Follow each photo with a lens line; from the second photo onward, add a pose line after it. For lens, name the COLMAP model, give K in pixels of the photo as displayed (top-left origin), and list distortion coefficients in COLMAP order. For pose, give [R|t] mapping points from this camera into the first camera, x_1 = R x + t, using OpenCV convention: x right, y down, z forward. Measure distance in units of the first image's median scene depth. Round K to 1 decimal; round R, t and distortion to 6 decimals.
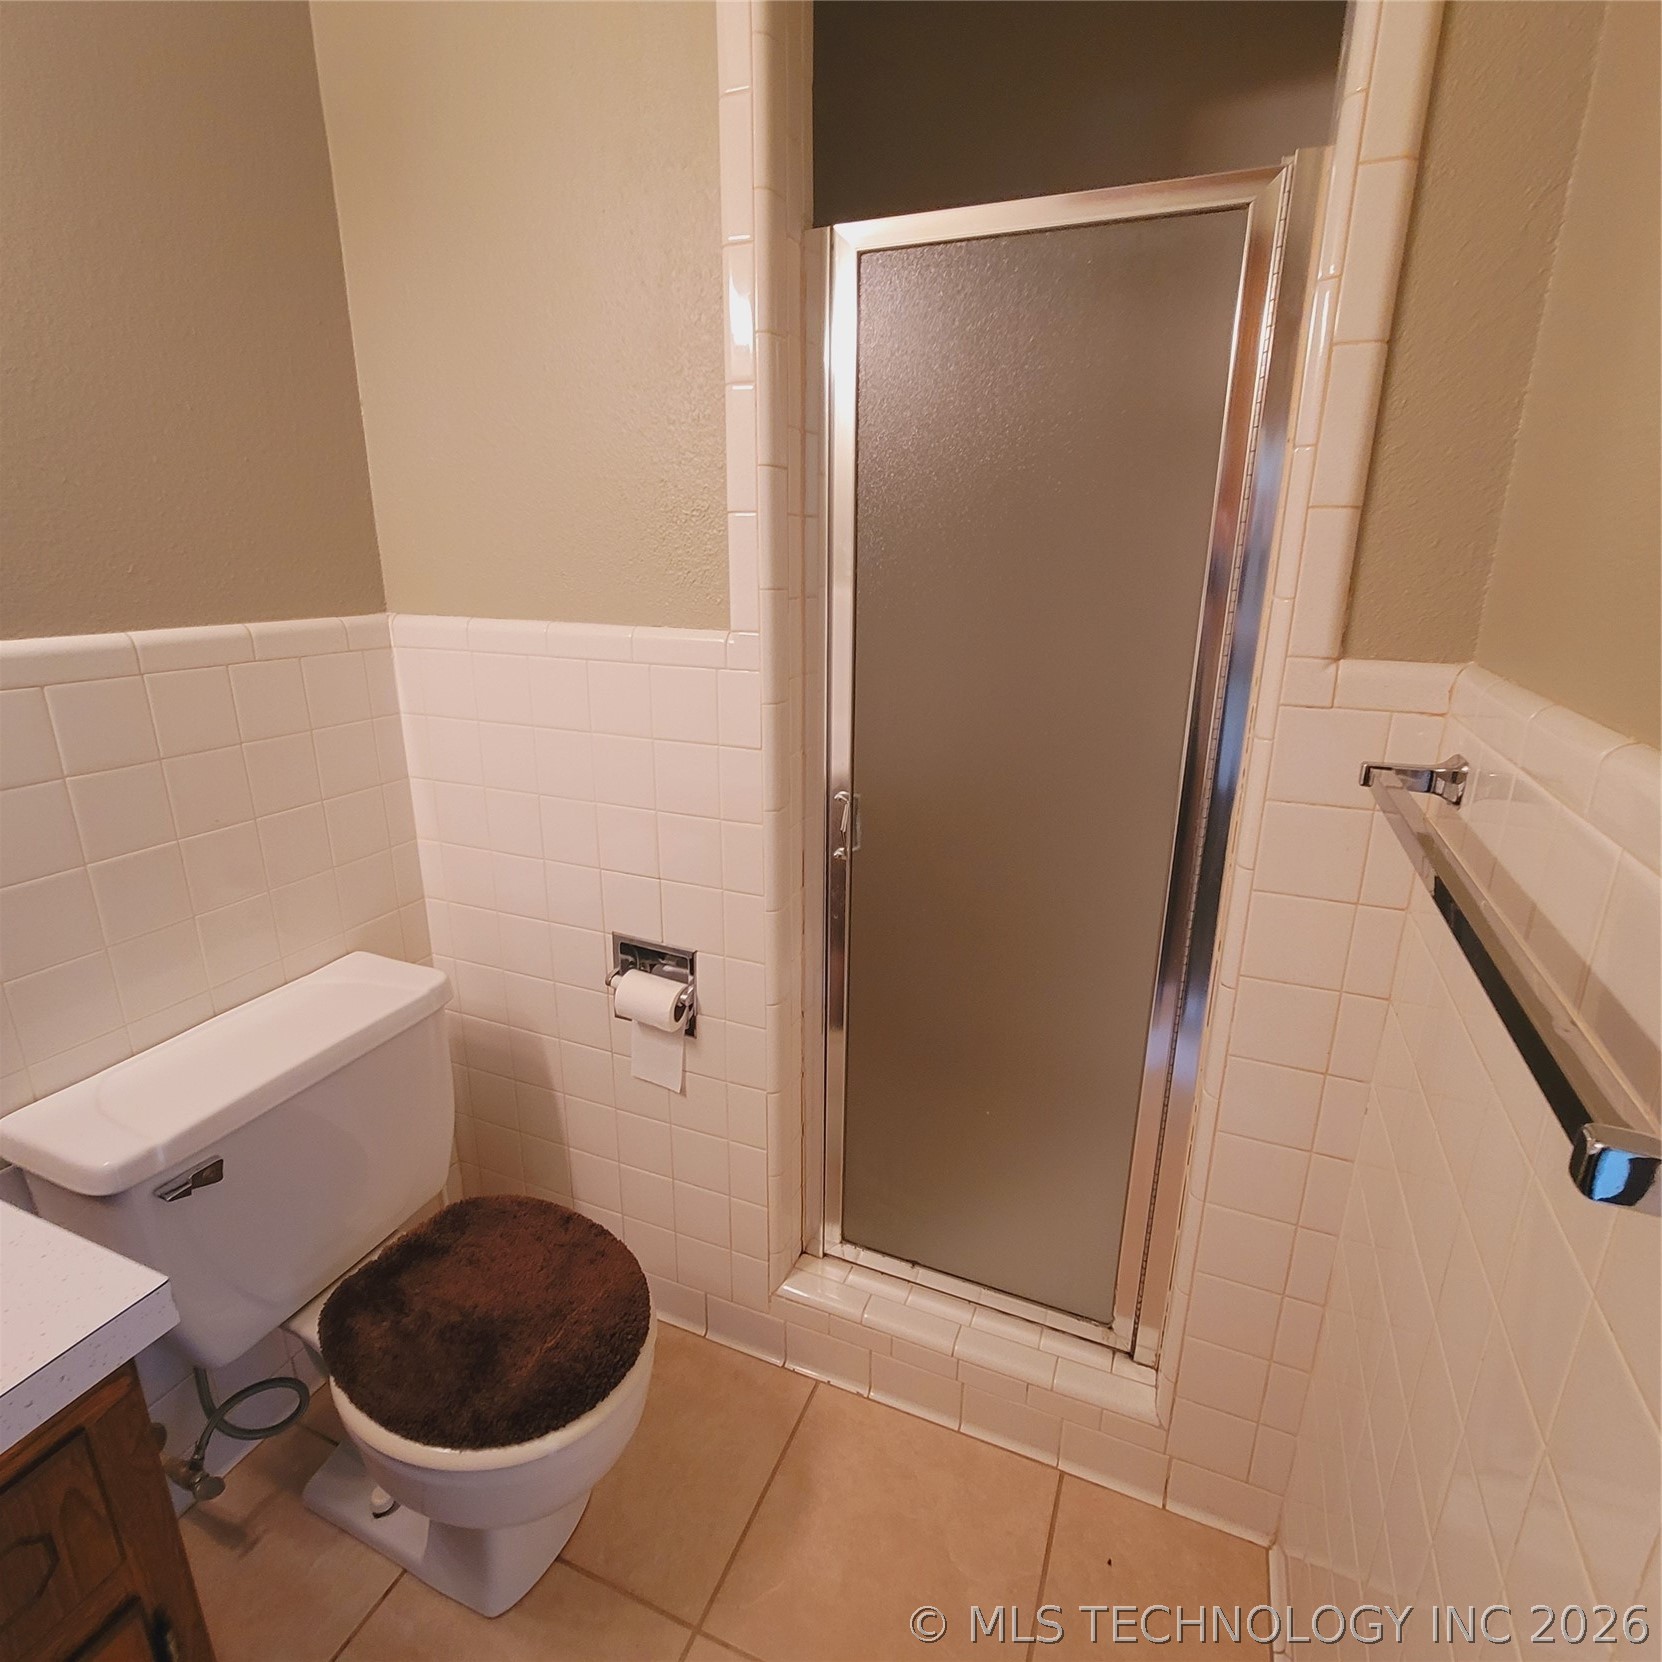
lens RADIAL K [[907.1, 0, 824.4], [0, 907.1, 833.6], [0, 0, 1]] dist [-0.006677, 0.002055]
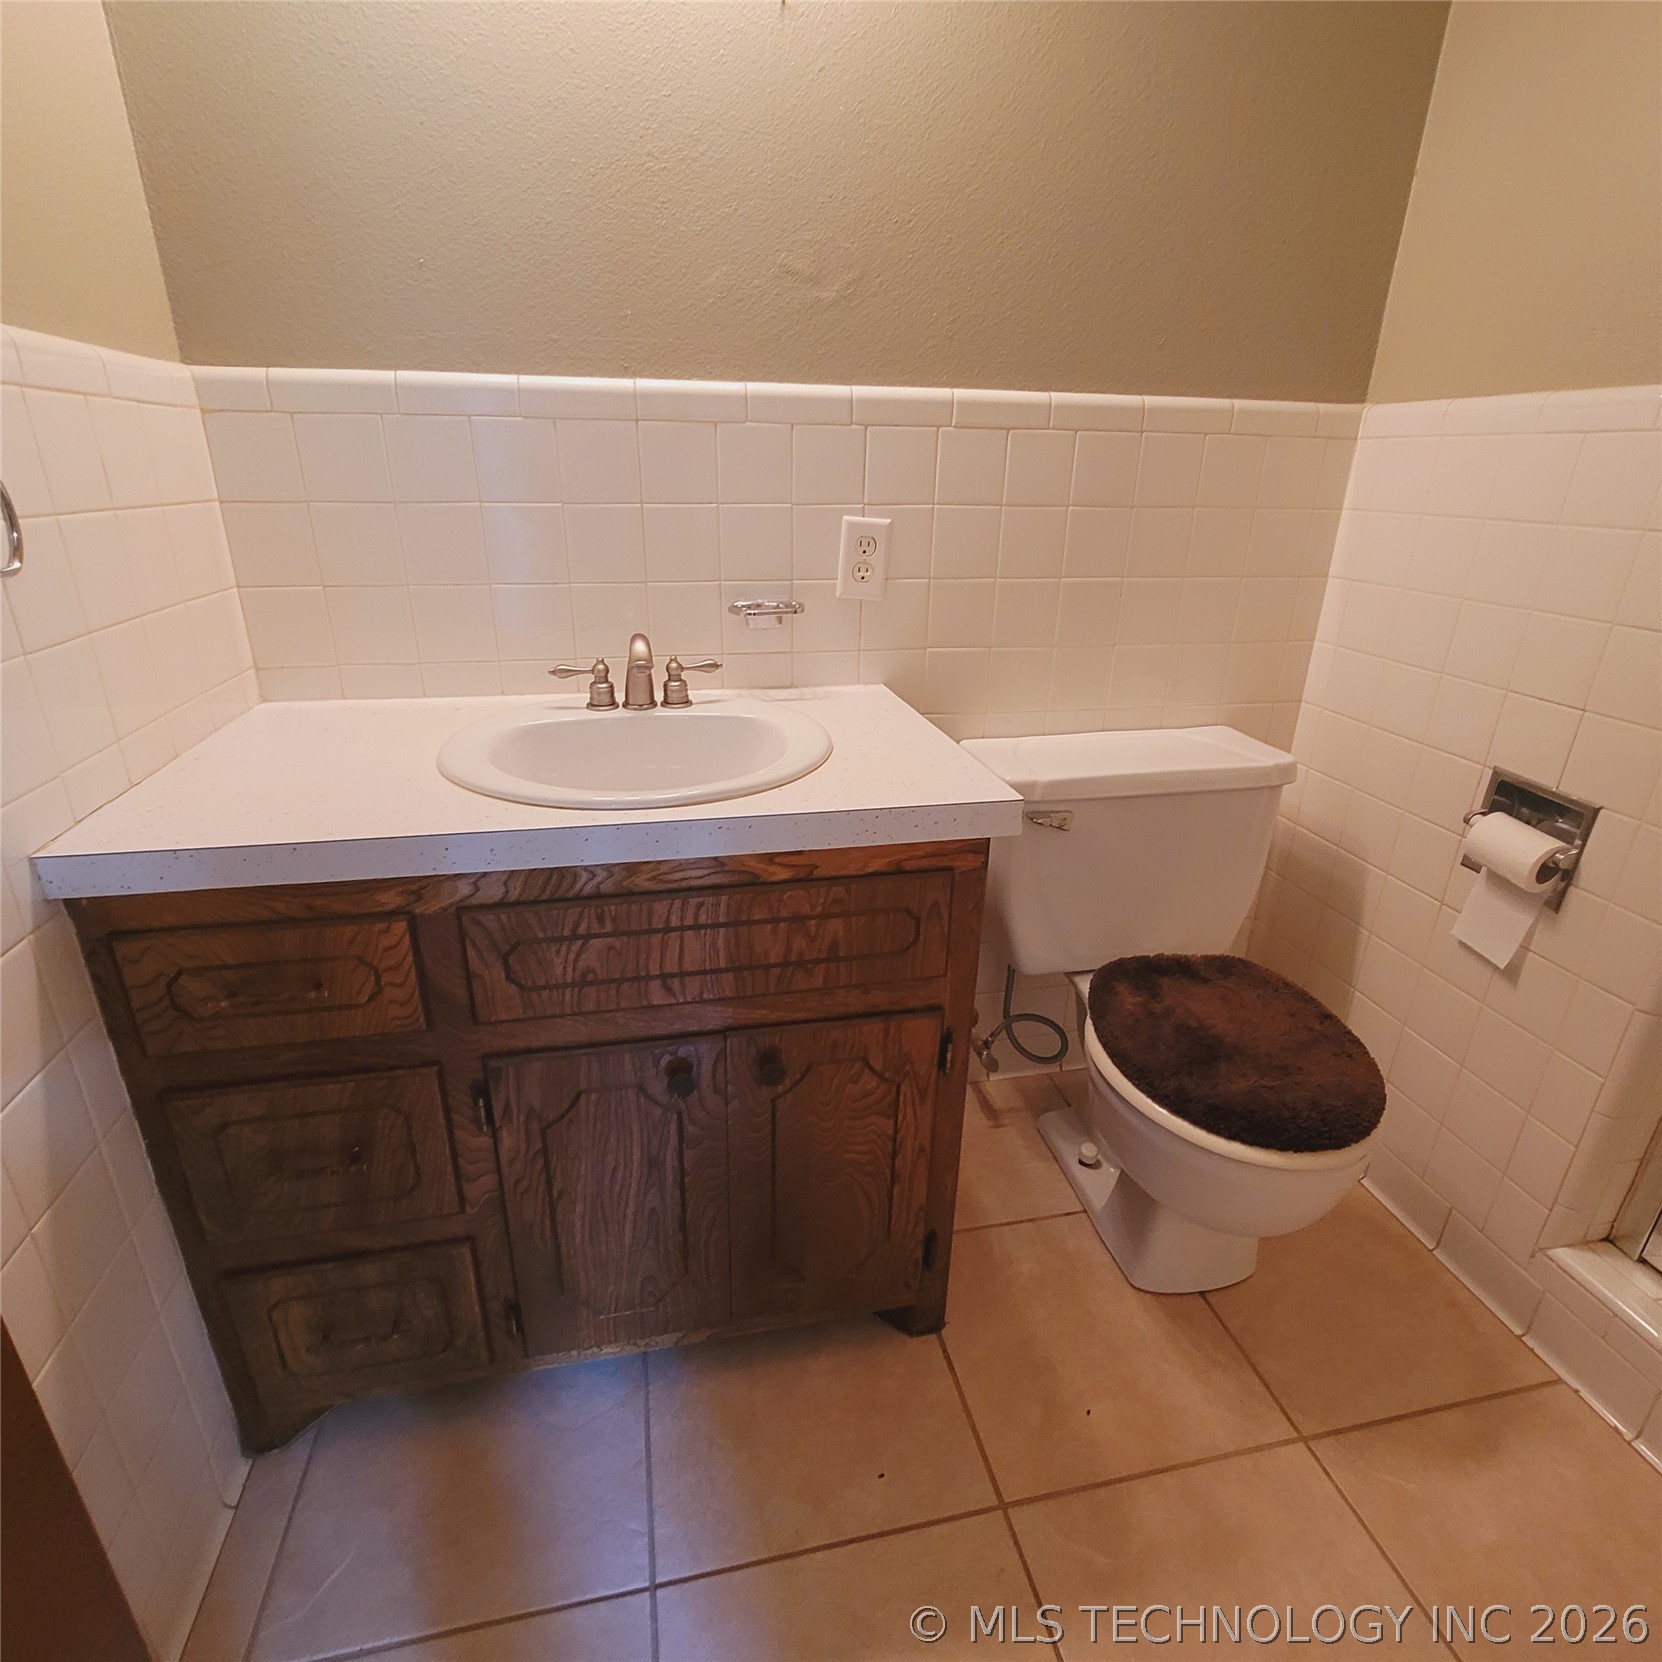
lens RADIAL K [[907.1, 0, 824.4], [0, 907.1, 833.6], [0, 0, 1]] dist [-0.006677, 0.002055]
pose [[0.571899, 0.309001, -0.759901, 0.090484], [-0.252065, 0.947721, 0.195671, 0.181324], [0.780637, 0.079641, 0.619889, -0.051836]]
